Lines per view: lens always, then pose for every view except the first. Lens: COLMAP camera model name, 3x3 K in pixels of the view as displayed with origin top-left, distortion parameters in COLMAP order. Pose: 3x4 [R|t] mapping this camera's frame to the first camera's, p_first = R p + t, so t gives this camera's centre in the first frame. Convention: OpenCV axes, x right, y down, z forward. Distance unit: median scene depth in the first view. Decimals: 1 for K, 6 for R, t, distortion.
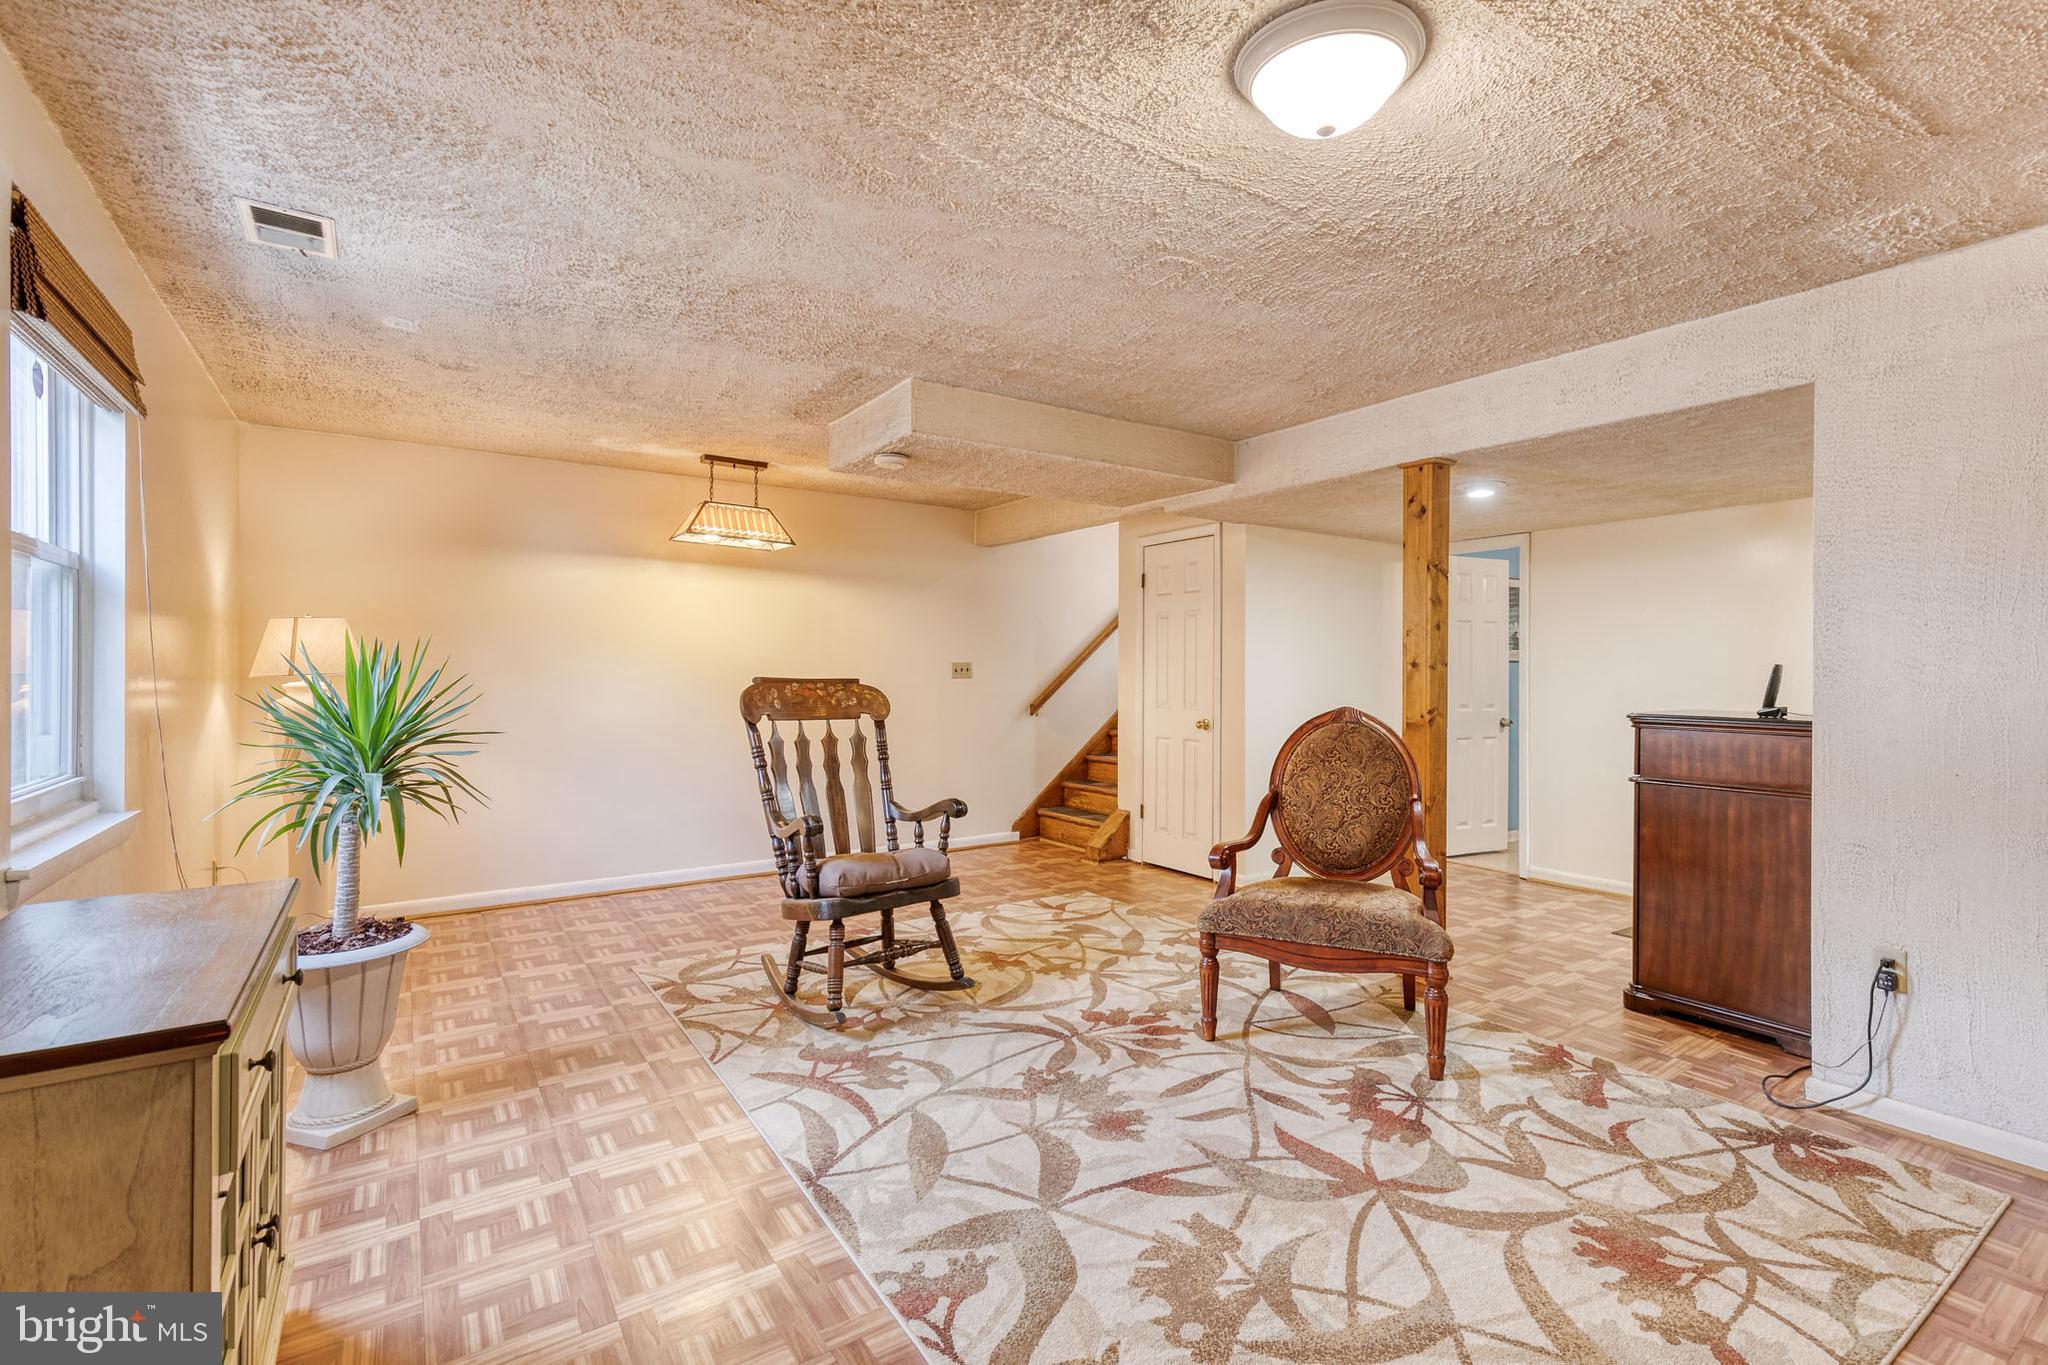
lens RADIAL K [[925.9, 0, 1026.8], [0, 925.9, 675.2], [0, 0, 1]] dist [0.004659, -0.000130]
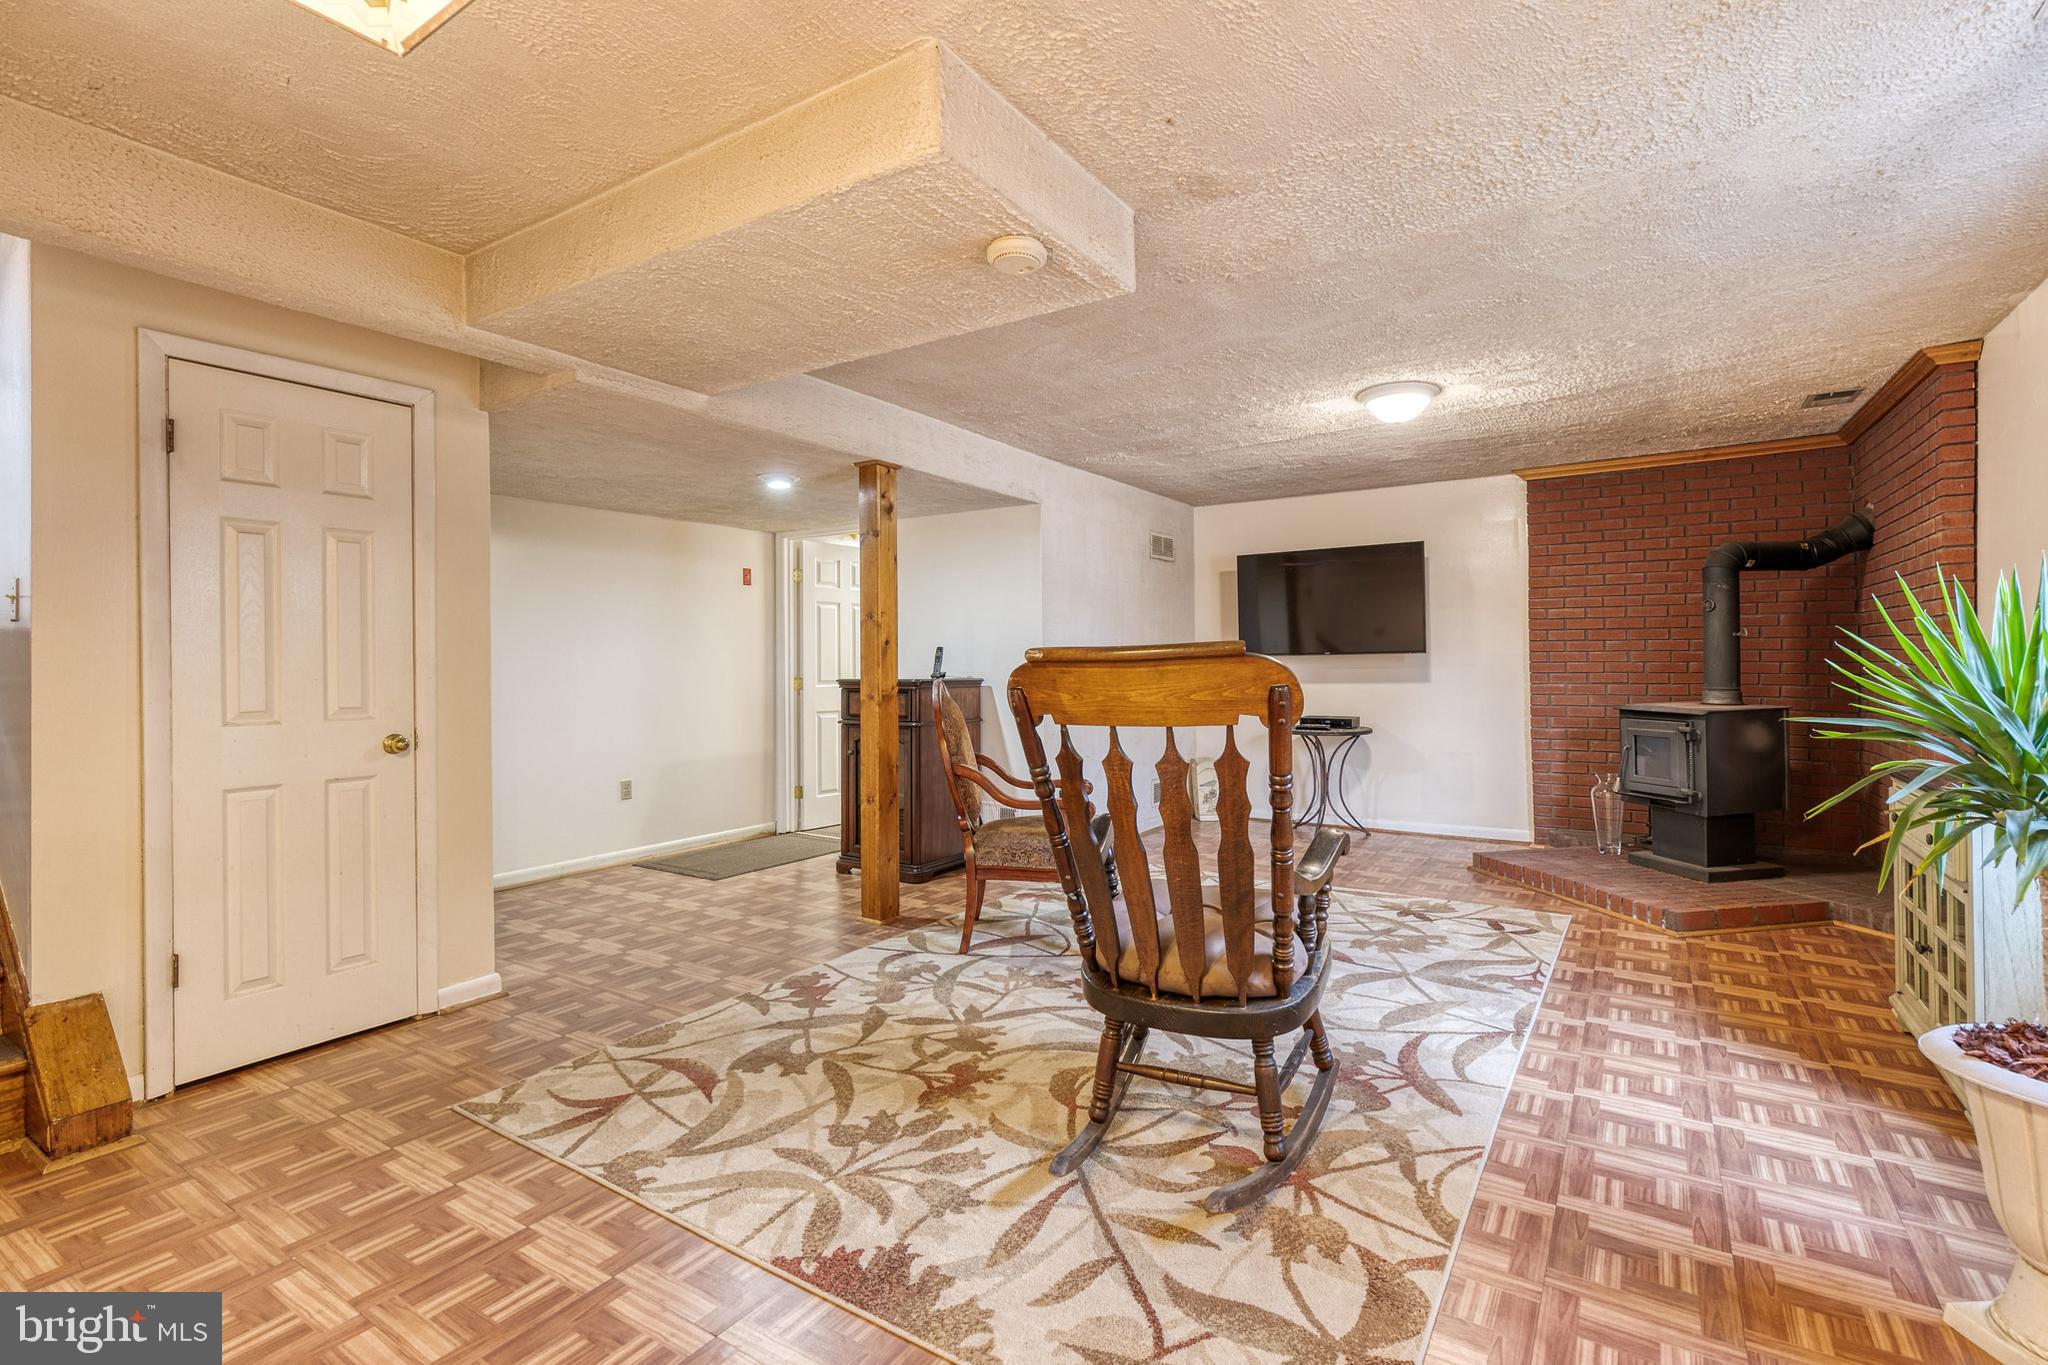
lens RADIAL K [[925.9, 0, 1069.8], [0, 925.9, 659.4], [0, 0, 1]] dist [0.004659, -0.000130]
pose [[-0.406913, 0.002915, 0.913462, -0.810856], [0.011545, 0.999931, 0.001951, 0.012551], [-0.913394, 0.011340, -0.406919, 1.462876]]
